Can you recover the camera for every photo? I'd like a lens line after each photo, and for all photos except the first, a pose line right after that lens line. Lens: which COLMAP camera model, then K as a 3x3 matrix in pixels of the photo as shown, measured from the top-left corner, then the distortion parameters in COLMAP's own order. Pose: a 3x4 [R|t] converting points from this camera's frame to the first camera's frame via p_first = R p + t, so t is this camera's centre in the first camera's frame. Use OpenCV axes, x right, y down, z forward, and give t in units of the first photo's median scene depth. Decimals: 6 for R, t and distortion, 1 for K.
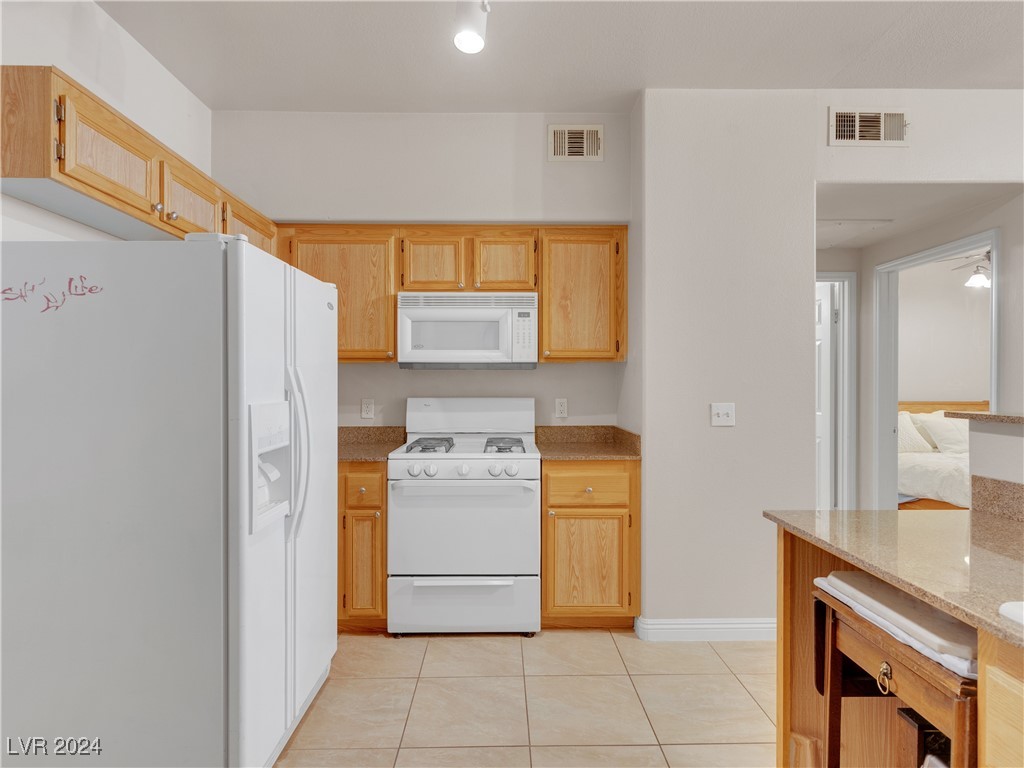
lens RADIAL K [[562.1, 0, 512.0], [0, 562.1, 384.0], [0, 0, 1]] dist [-0.000052, -0.000976]
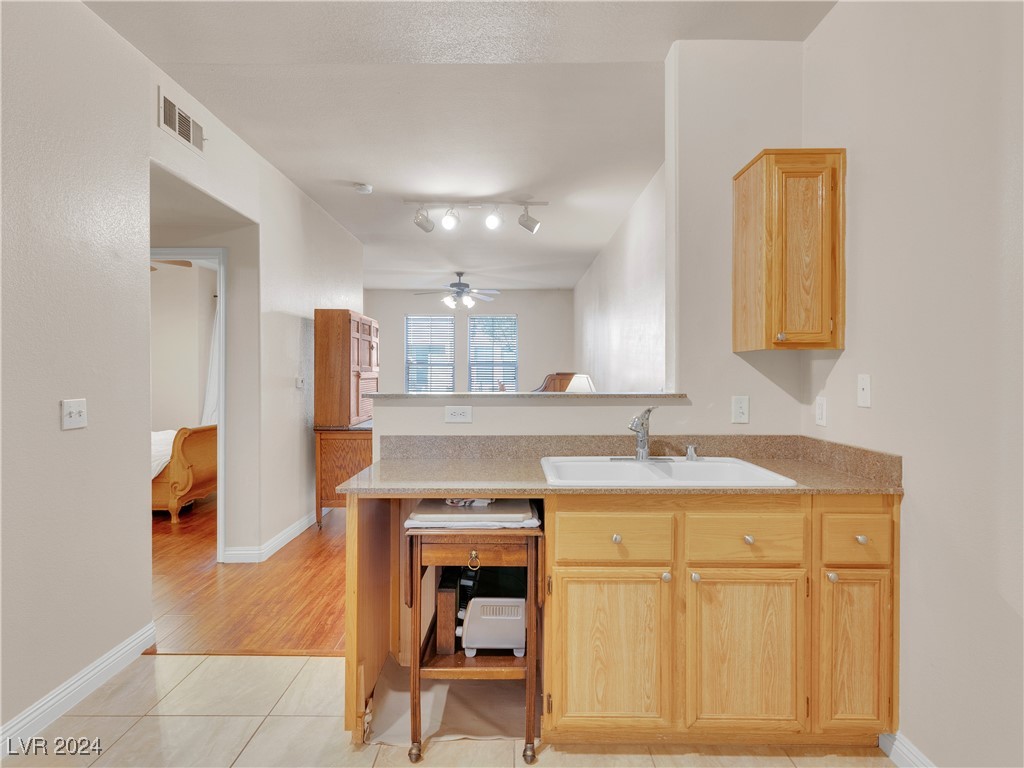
lens RADIAL K [[562.1, 0, 512.0], [0, 562.1, 384.0], [0, 0, 1]] dist [-0.000052, -0.000976]
pose [[0.025372, -0.017651, 0.999522, -0.391566], [0.003313, 0.999840, 0.017572, 0.001348], [-0.999673, 0.002866, 0.025427, 0.372094]]
